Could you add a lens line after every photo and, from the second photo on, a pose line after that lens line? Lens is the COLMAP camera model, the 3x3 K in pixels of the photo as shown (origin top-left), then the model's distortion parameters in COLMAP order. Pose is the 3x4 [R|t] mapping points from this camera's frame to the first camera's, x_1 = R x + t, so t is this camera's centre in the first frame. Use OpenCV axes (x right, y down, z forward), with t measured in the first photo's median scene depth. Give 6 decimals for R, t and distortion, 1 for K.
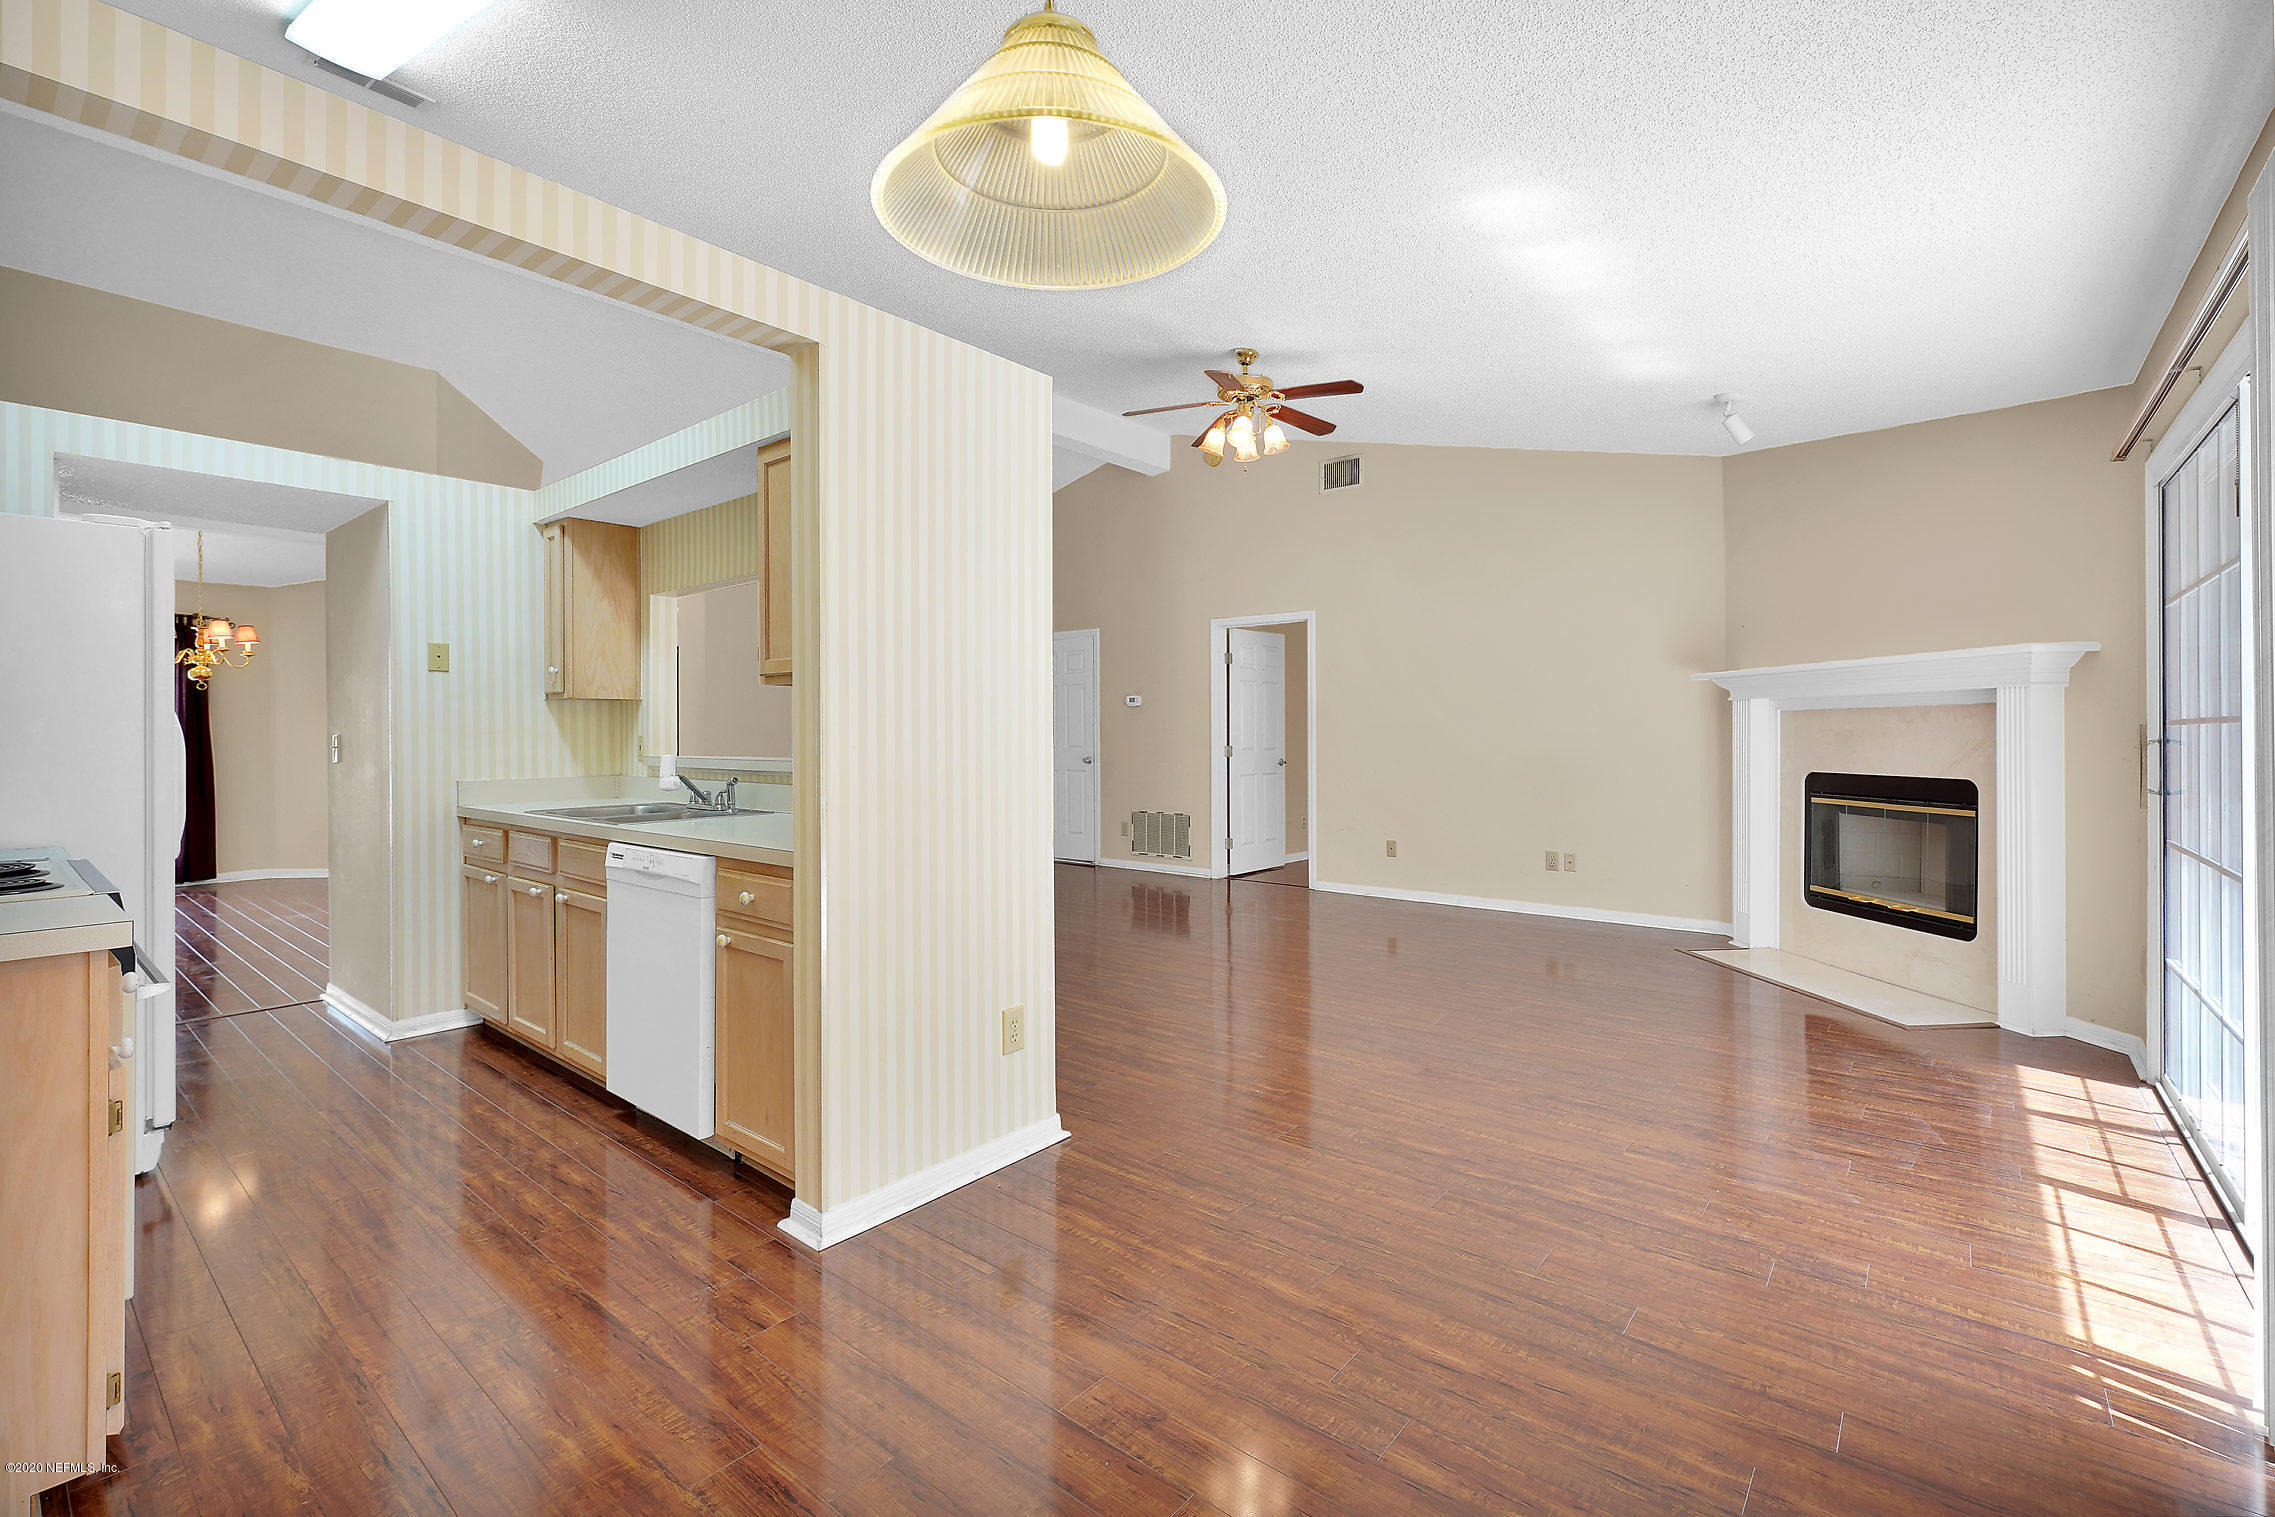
lens RADIAL K [[997.0, 0, 1131.4], [0, 997.0, 735.1], [0, 0, 1]] dist [0.008405, -0.001268]
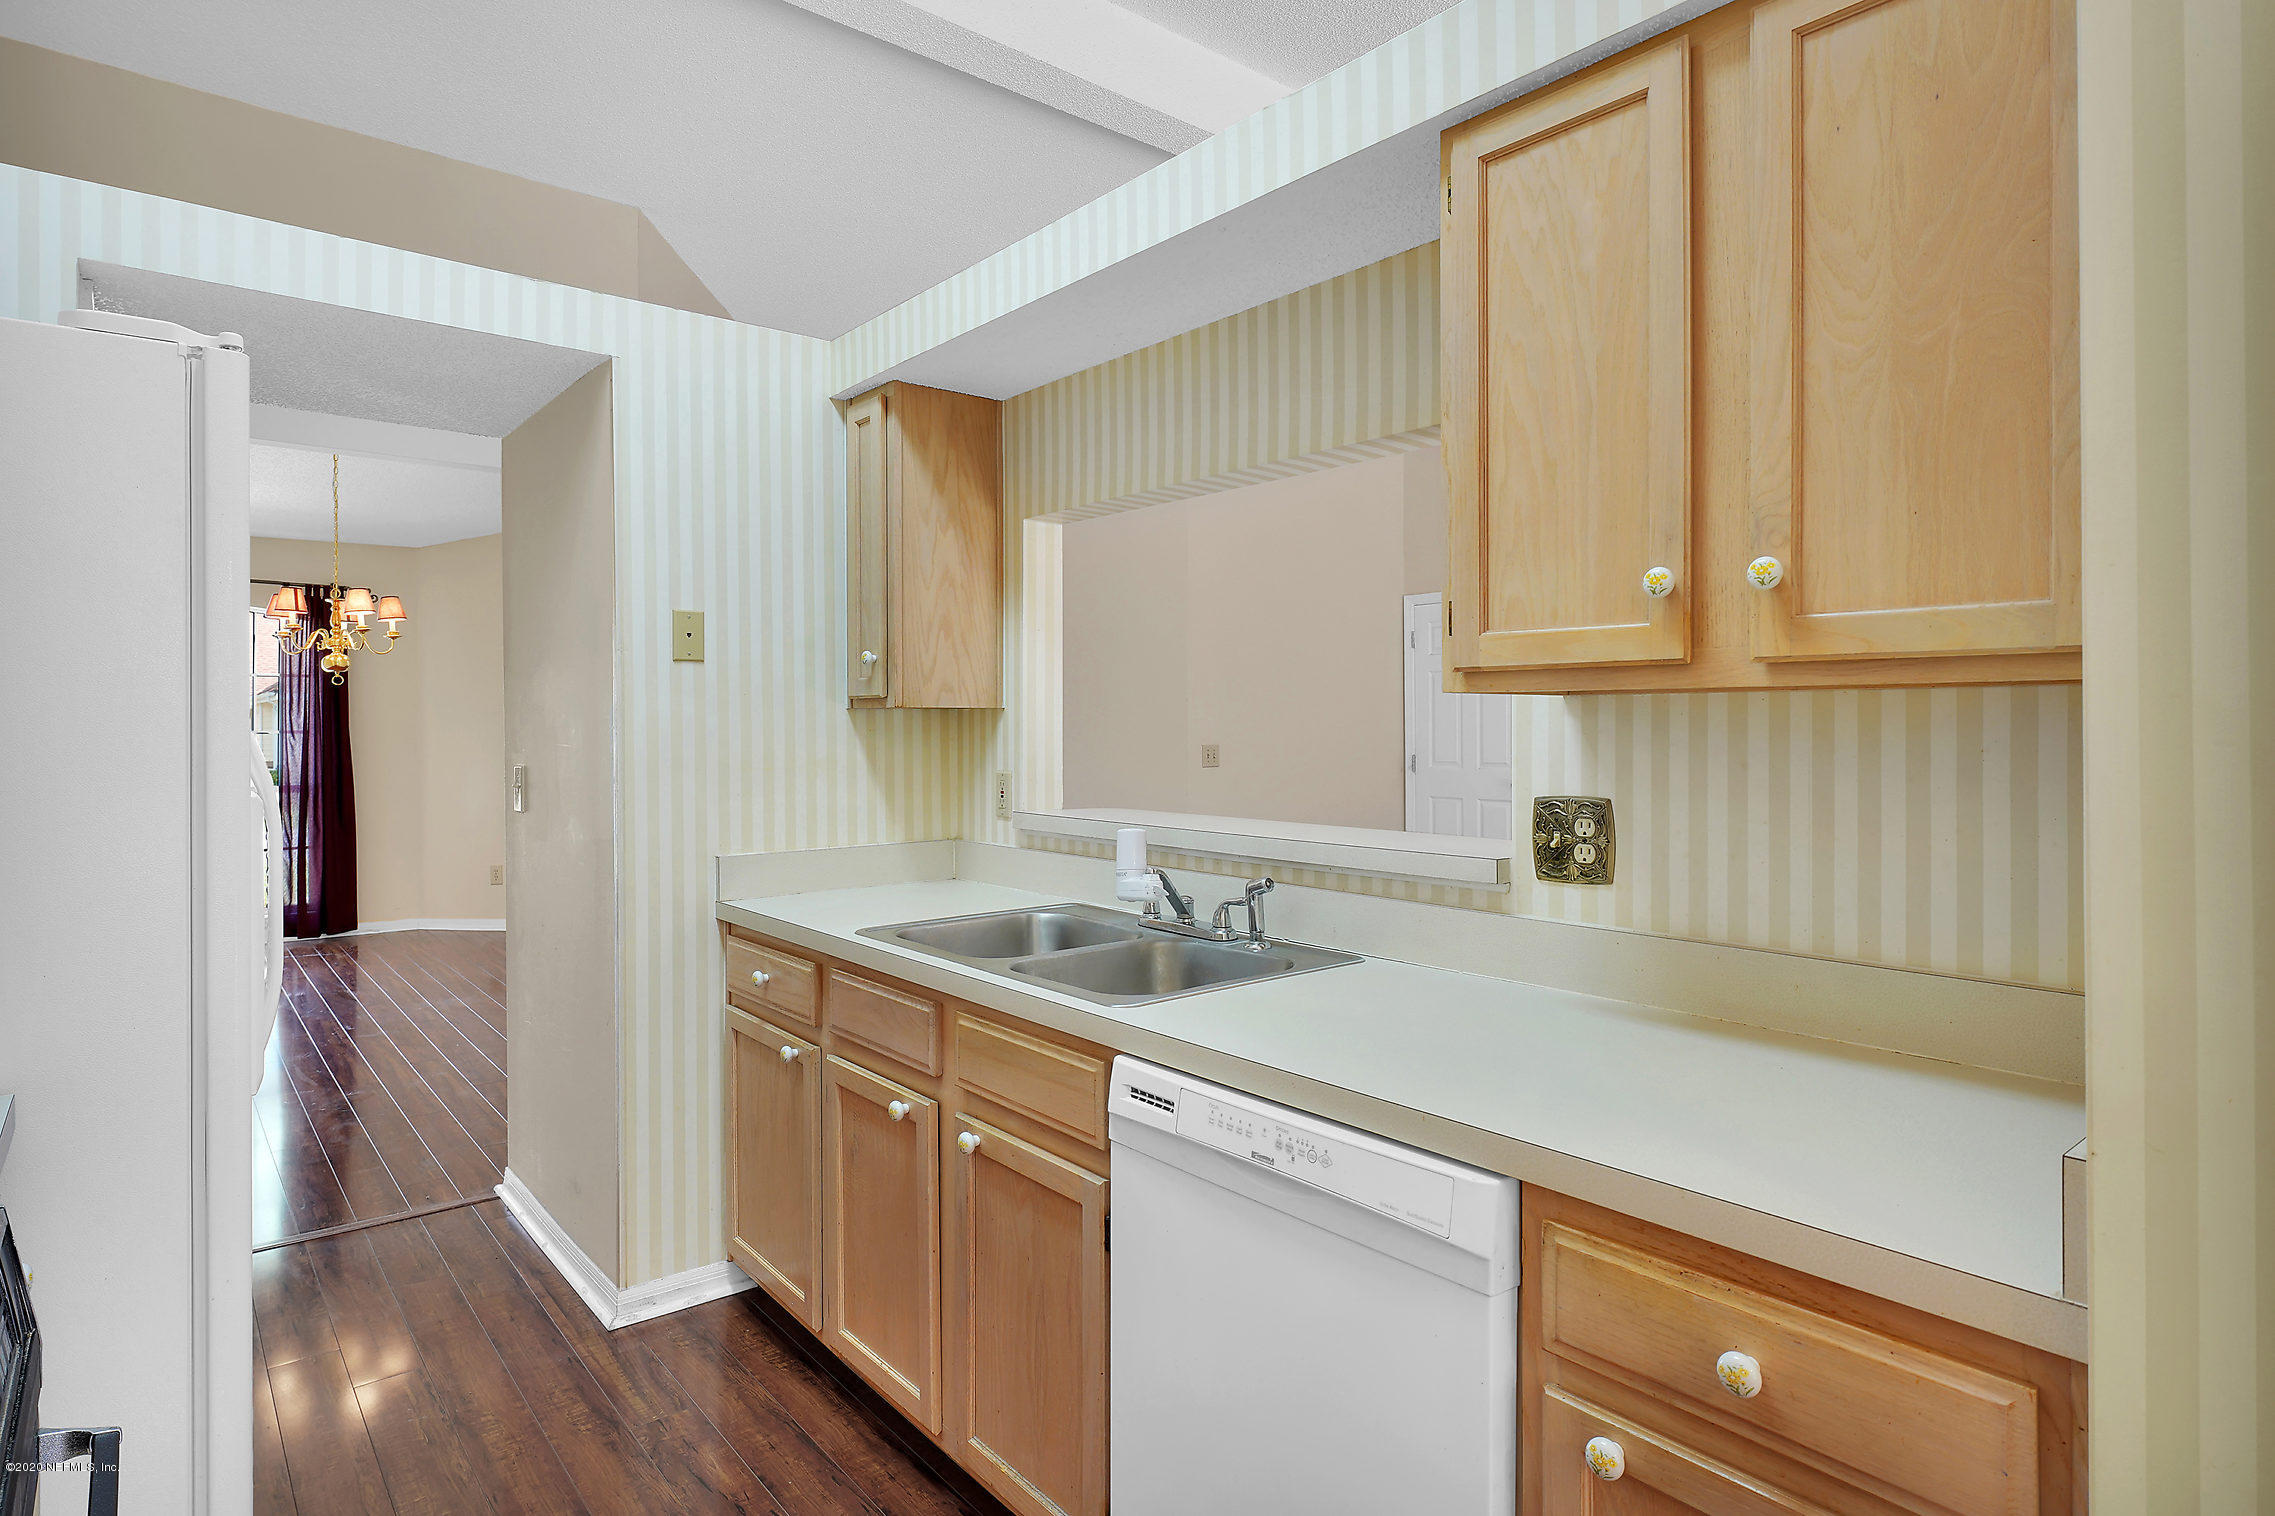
lens RADIAL K [[1238.9, 0, 1148.5], [0, 1238.9, 740.0], [0, 0, 1]] dist [-0.006384, 0.002893]
pose [[0.984899, 0.005816, -0.173031, -0.301084], [-0.004382, 0.999953, 0.008670, -0.024994], [0.173074, -0.007781, 0.984878, 0.342567]]
